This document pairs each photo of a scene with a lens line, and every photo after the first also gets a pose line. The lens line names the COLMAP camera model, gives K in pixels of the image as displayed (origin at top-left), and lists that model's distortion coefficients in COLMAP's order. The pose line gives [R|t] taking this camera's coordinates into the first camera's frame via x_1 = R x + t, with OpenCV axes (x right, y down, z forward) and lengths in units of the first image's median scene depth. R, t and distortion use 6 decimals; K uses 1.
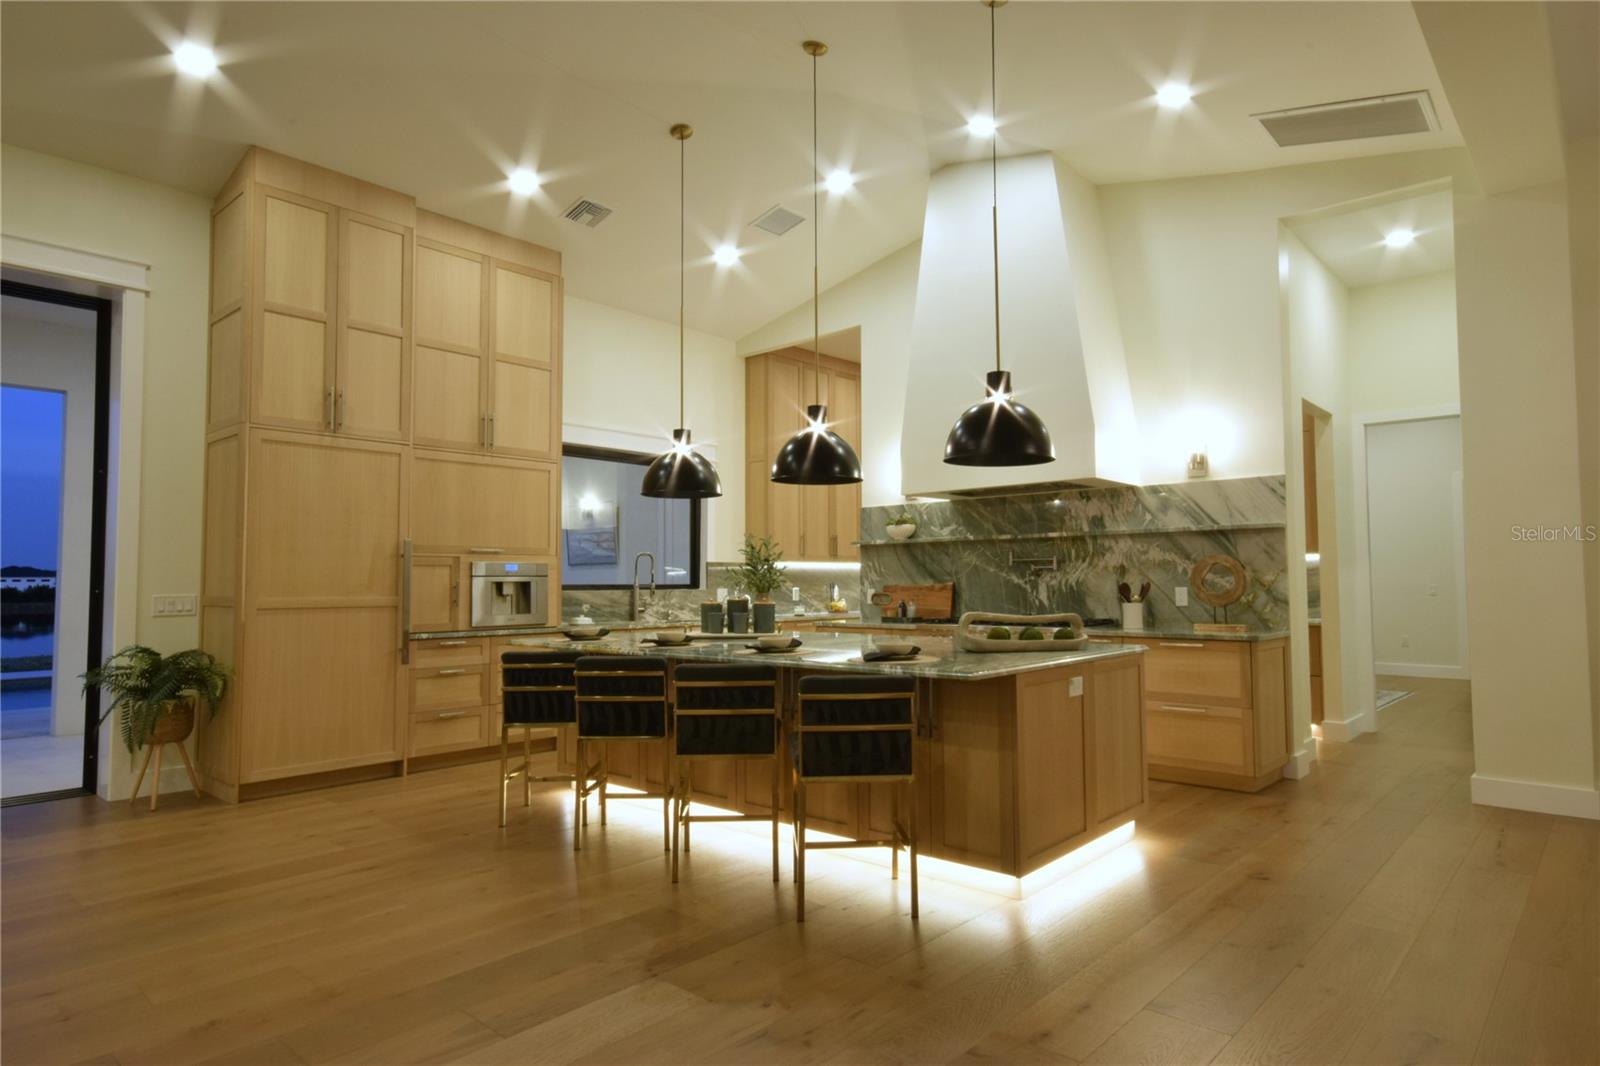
lens RADIAL K [[898.4, 0, 800.0], [0, 898.4, 533.0], [0, 0, 1]] dist [0.002312, 0.000105]
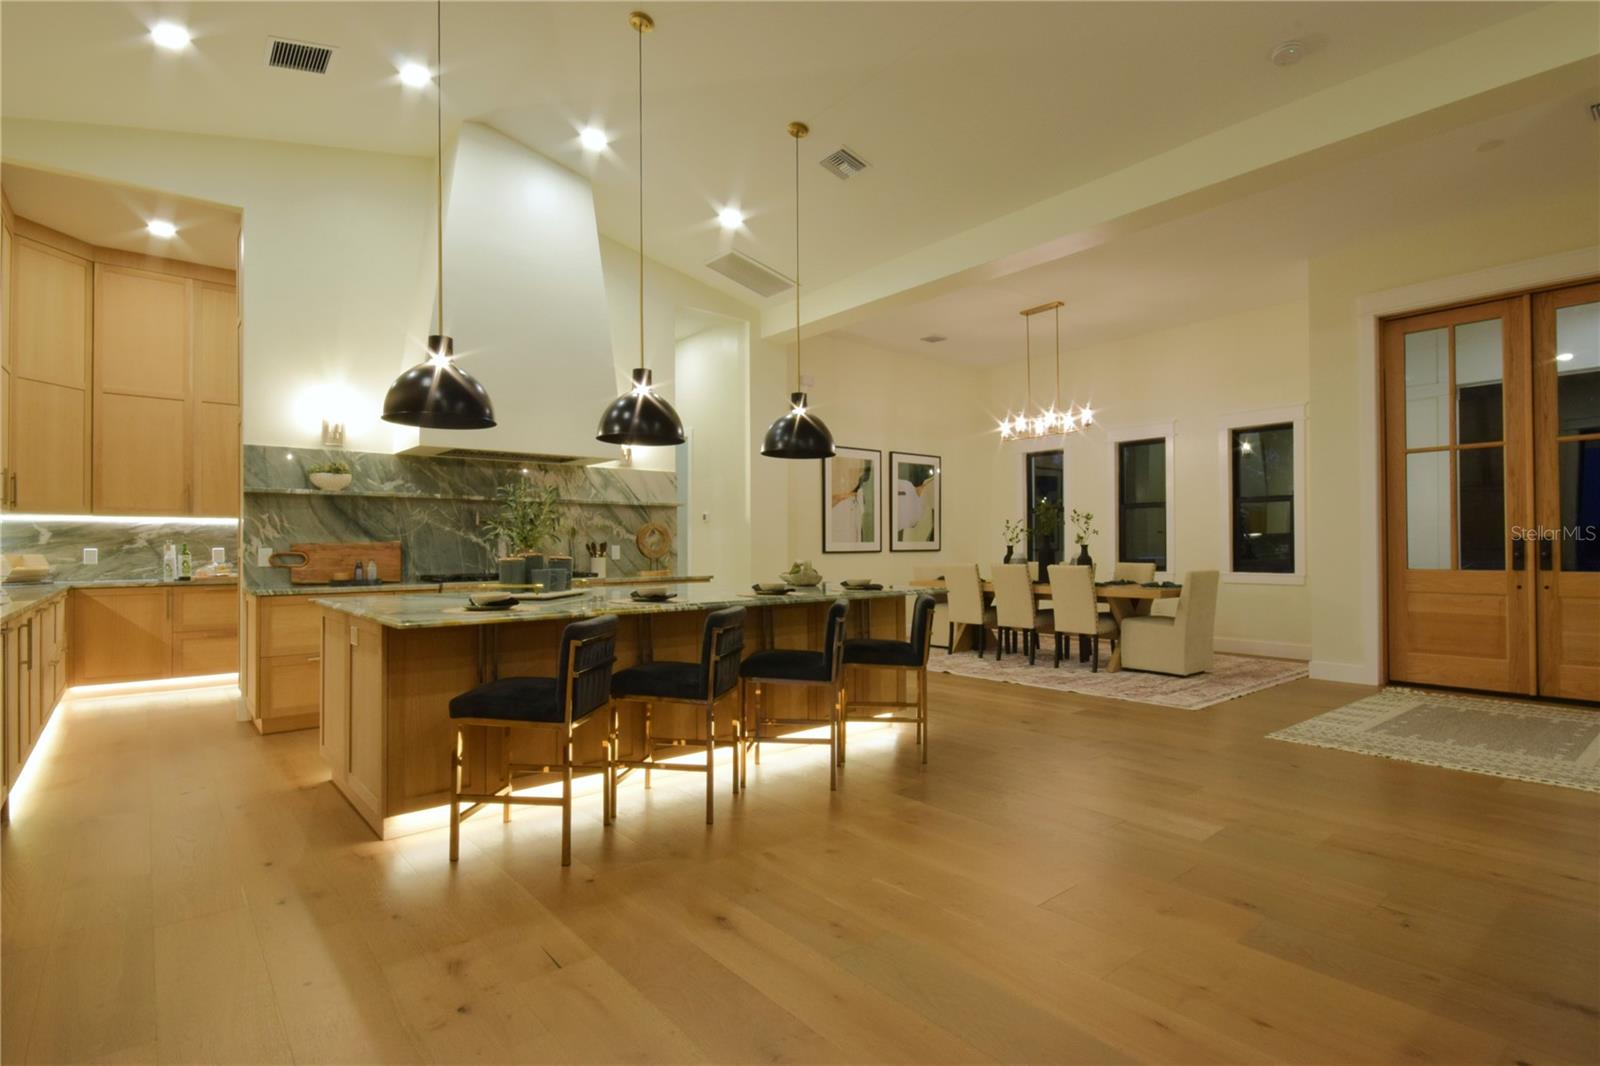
lens RADIAL K [[784.6, 0, 800.0], [0, 784.6, 533.0], [0, 0, 1]] dist [-0.003389, -0.000363]
pose [[0.139244, 0.022802, 0.989996, -0.668160], [-0.050606, 0.998592, -0.015883, 0.043630], [-0.988964, -0.047888, 0.140202, 0.527124]]
